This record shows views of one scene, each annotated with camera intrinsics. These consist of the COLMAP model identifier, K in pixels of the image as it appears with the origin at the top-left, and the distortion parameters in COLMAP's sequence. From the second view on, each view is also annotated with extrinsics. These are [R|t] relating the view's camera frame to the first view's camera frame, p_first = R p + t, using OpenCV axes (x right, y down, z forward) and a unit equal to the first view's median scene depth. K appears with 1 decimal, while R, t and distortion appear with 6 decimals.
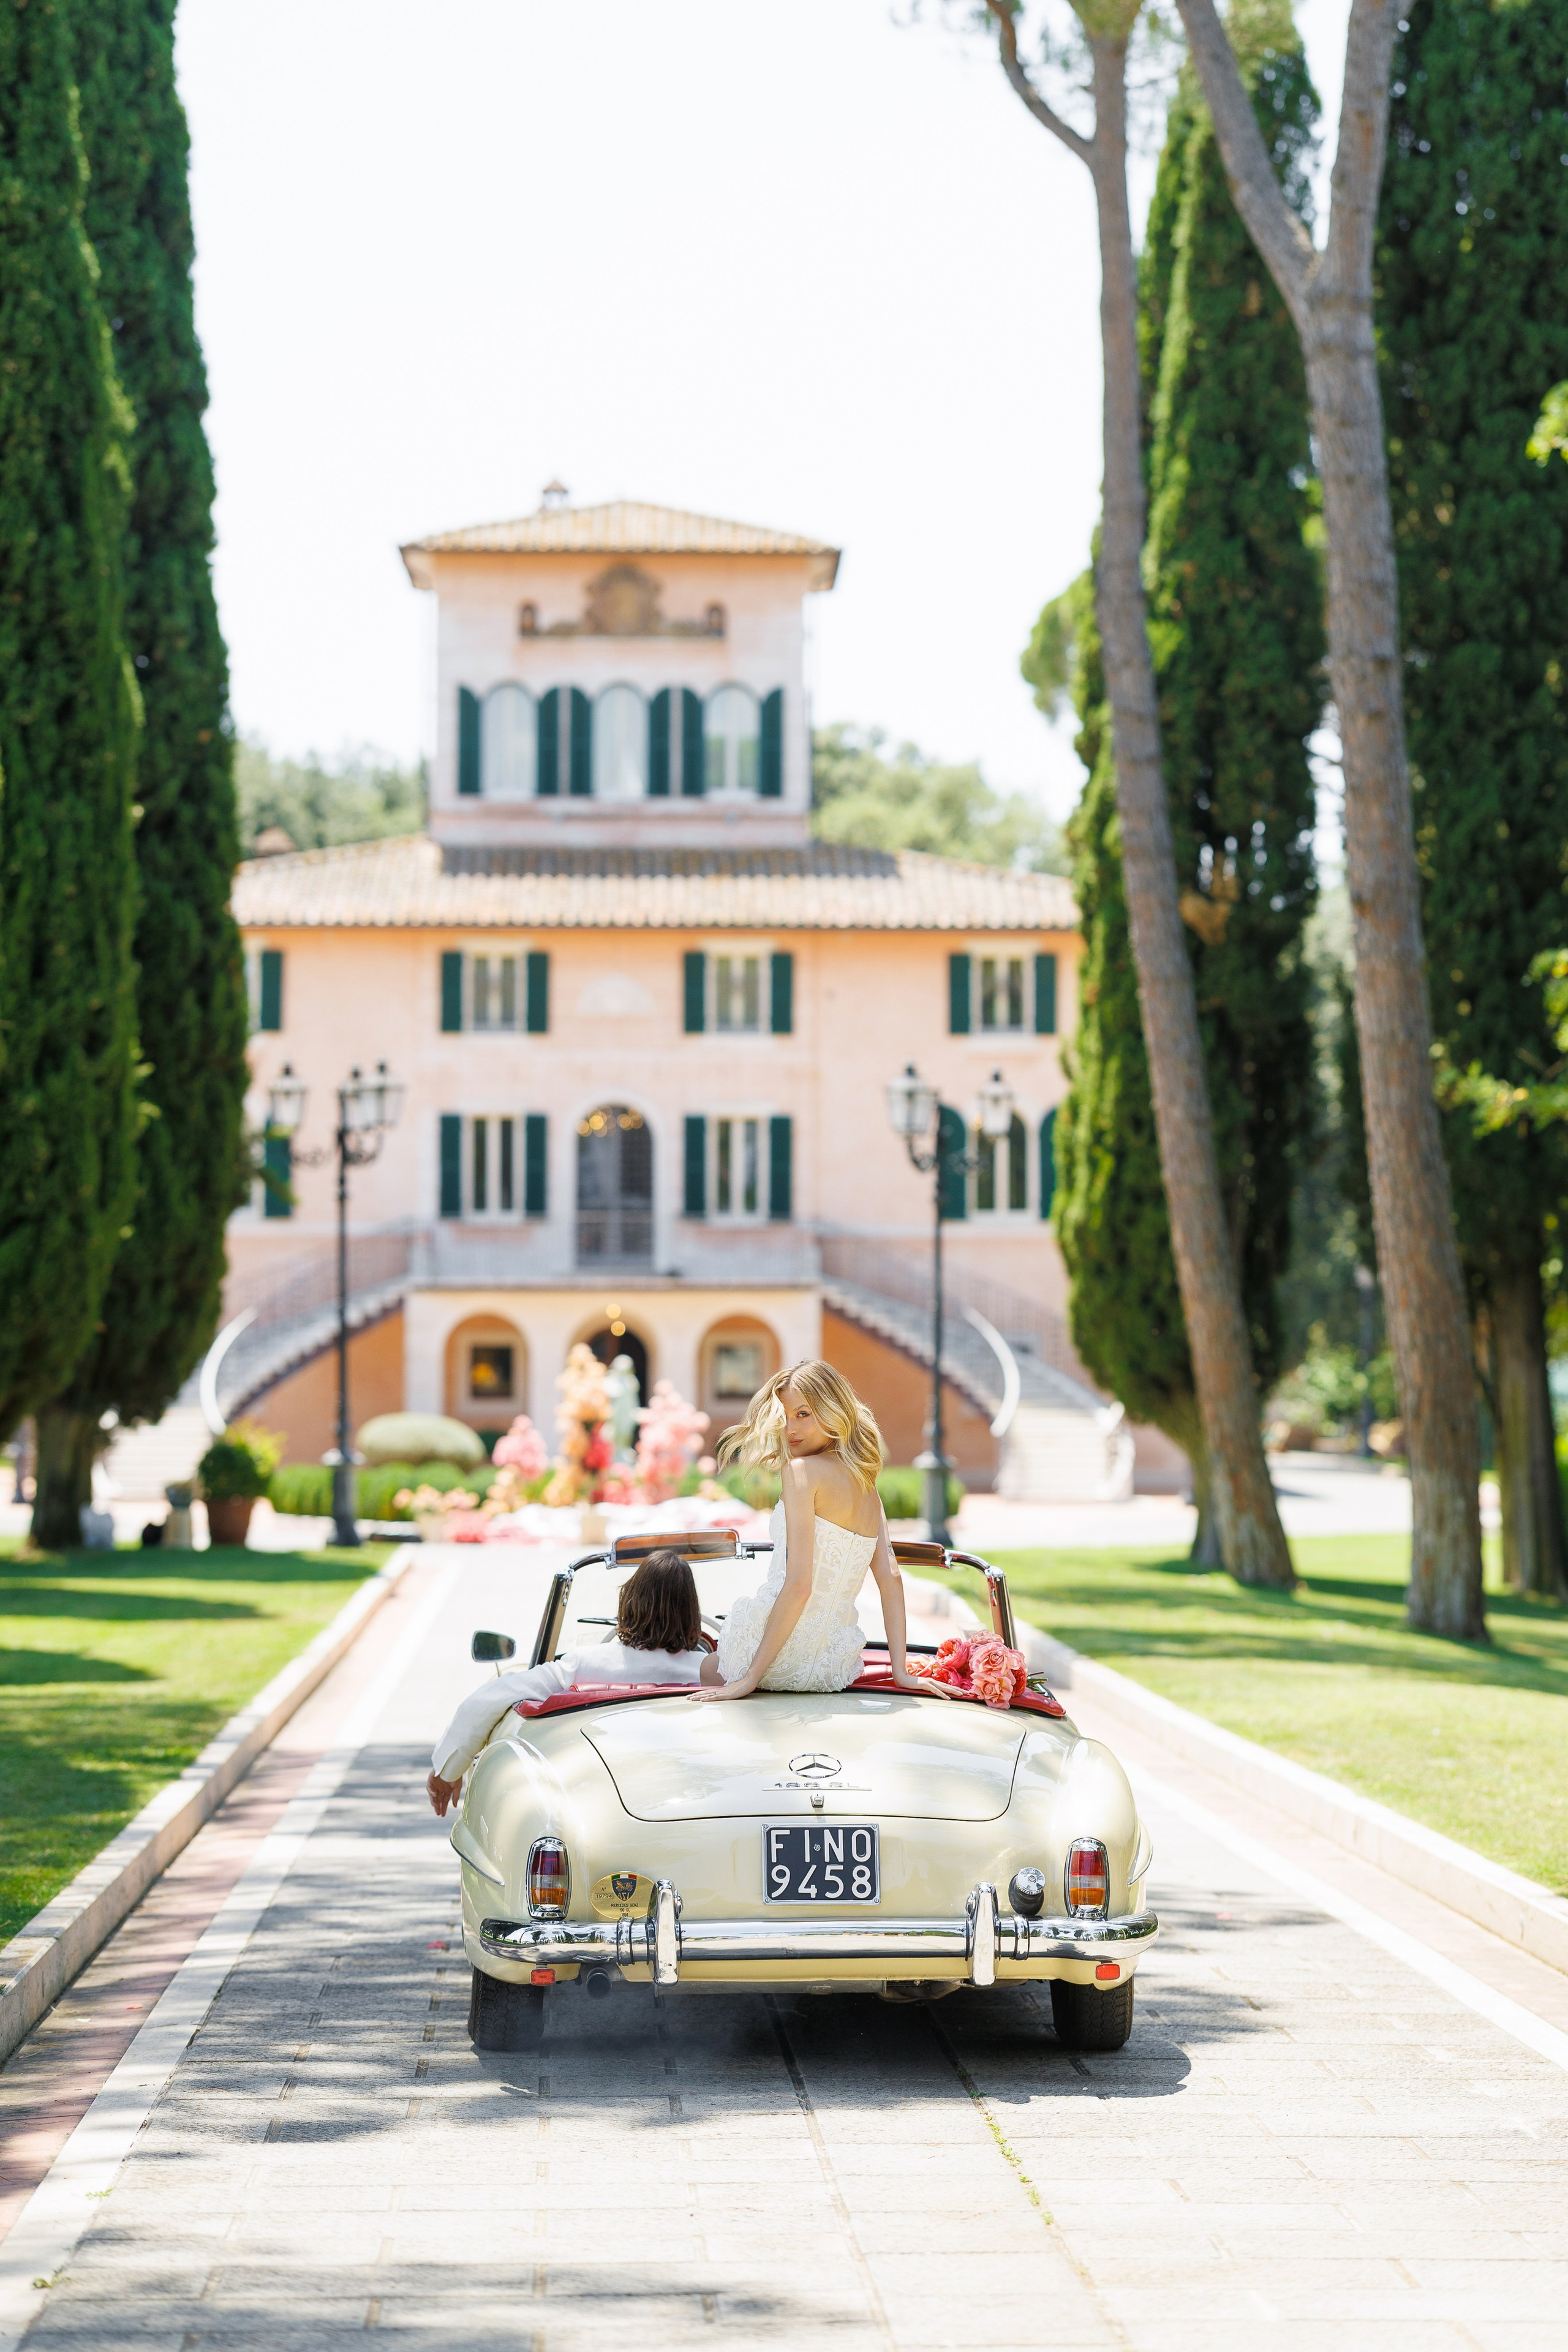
lens RADIAL K [[6220.9, 0, 784.0], [0, 6220.9, 1176.0], [0, 0, 1]] dist [0.146732, 0.704633]
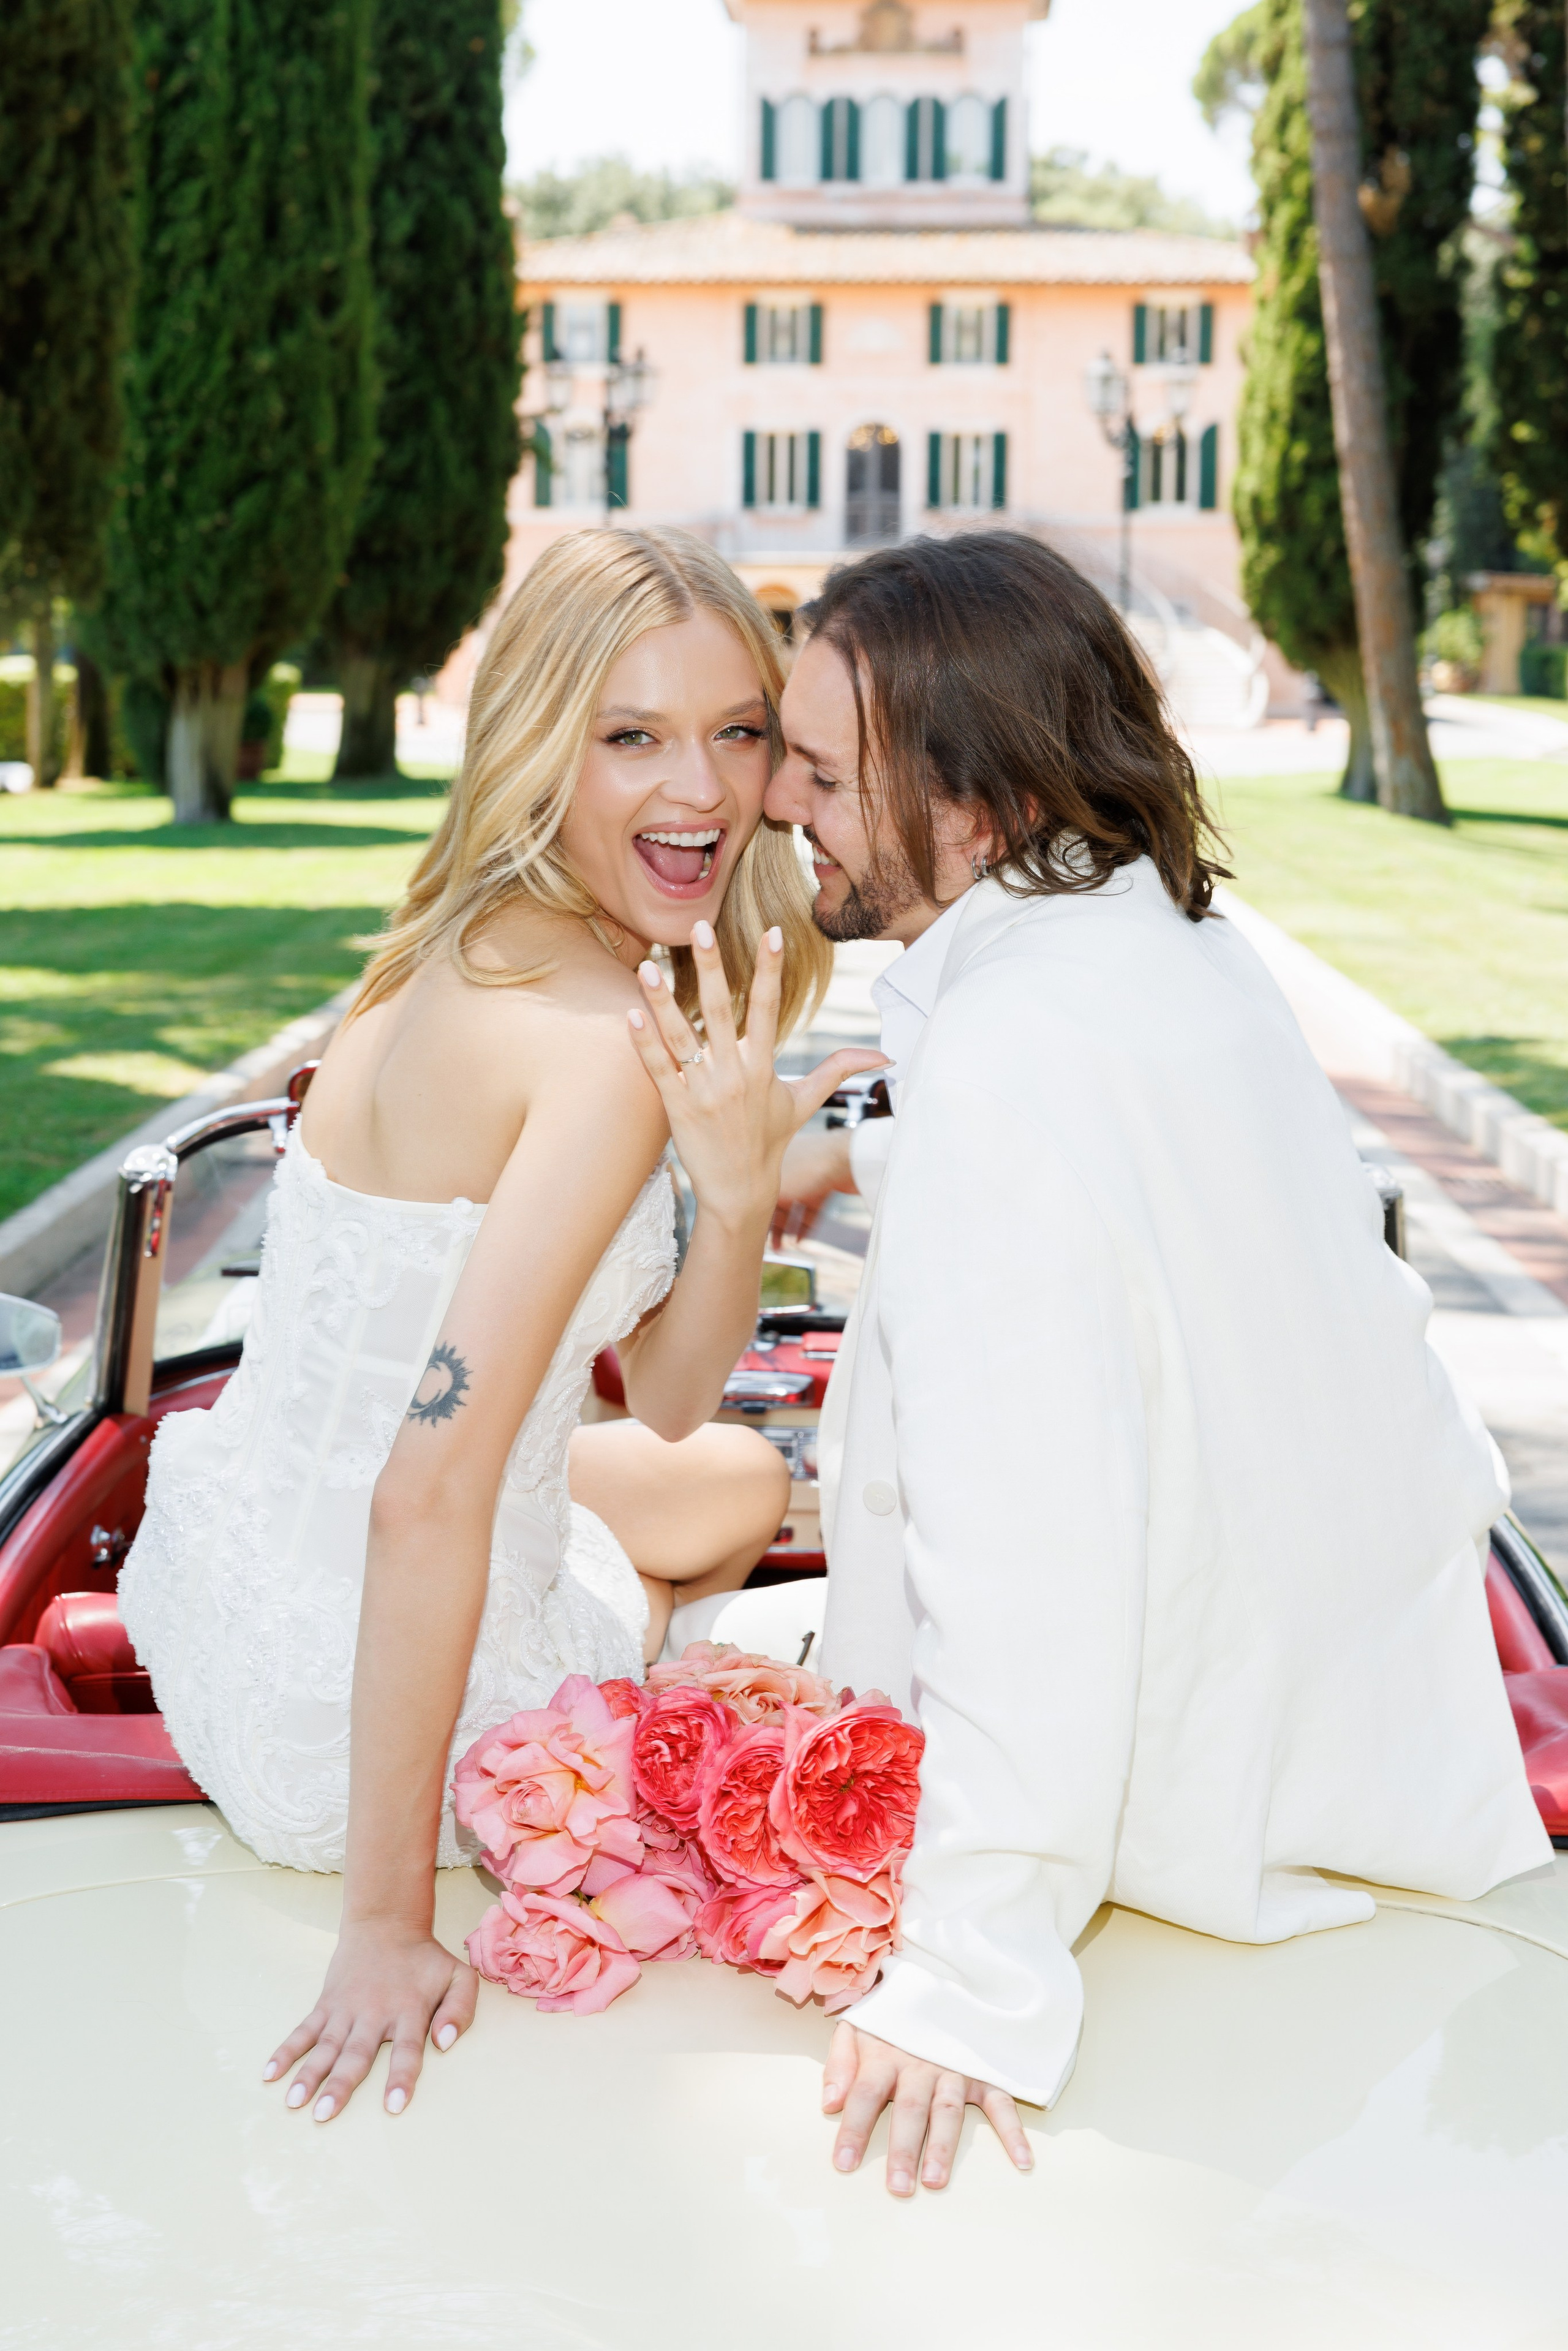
lens RADIAL K [[3969.7, 0, 707.7], [0, 3969.7, 1278.5], [0, 0, 1]] dist [0.056727, -0.030870]
pose [[0.997222, 0.015563, -0.072844, 0.003374], [-0.001295, 0.981404, 0.191952, 0.008323], [0.074477, -0.191324, 0.978697, 0.244407]]
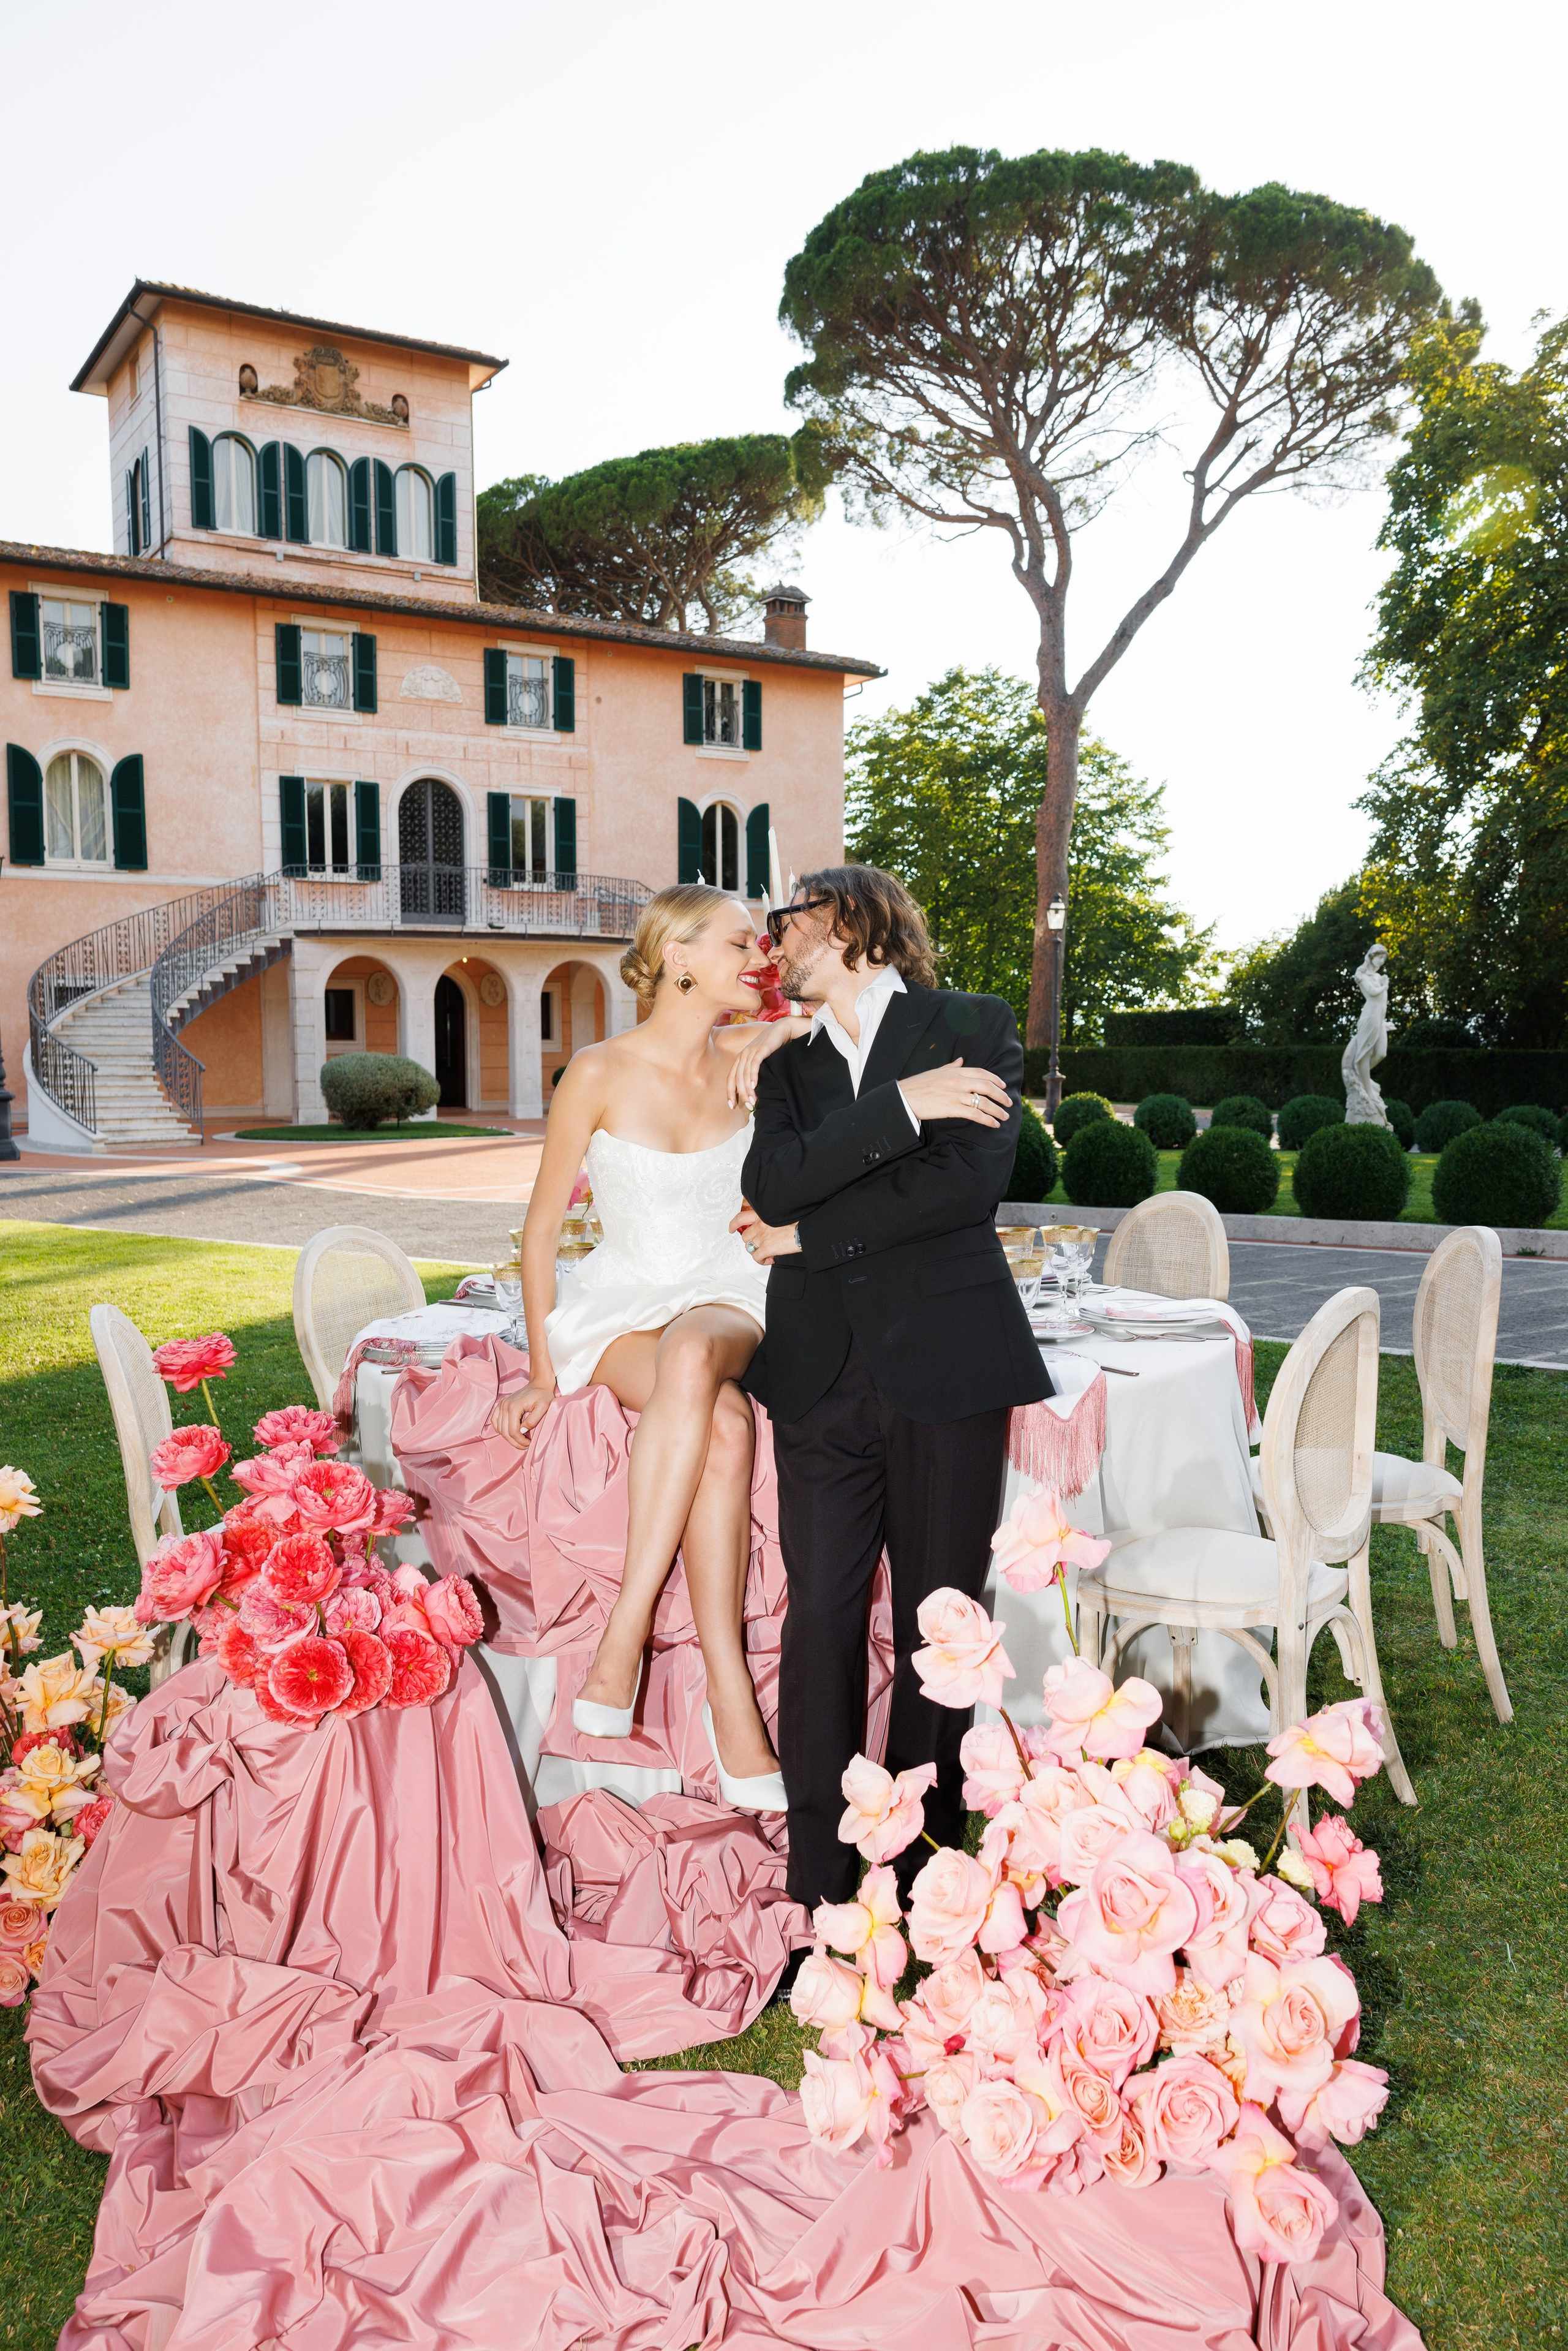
lens RADIAL K [[1782.4, 0, 774.9], [0, 1782.4, 1228.1], [0, 0, 1]] dist [-0.002986, -0.001116]
pose [[0.857307, -0.059337, 0.511375, -0.257201], [-0.006740, 0.991956, 0.126400, 0.050178], [-0.514762, -0.111810, 0.850011, 1.199643]]
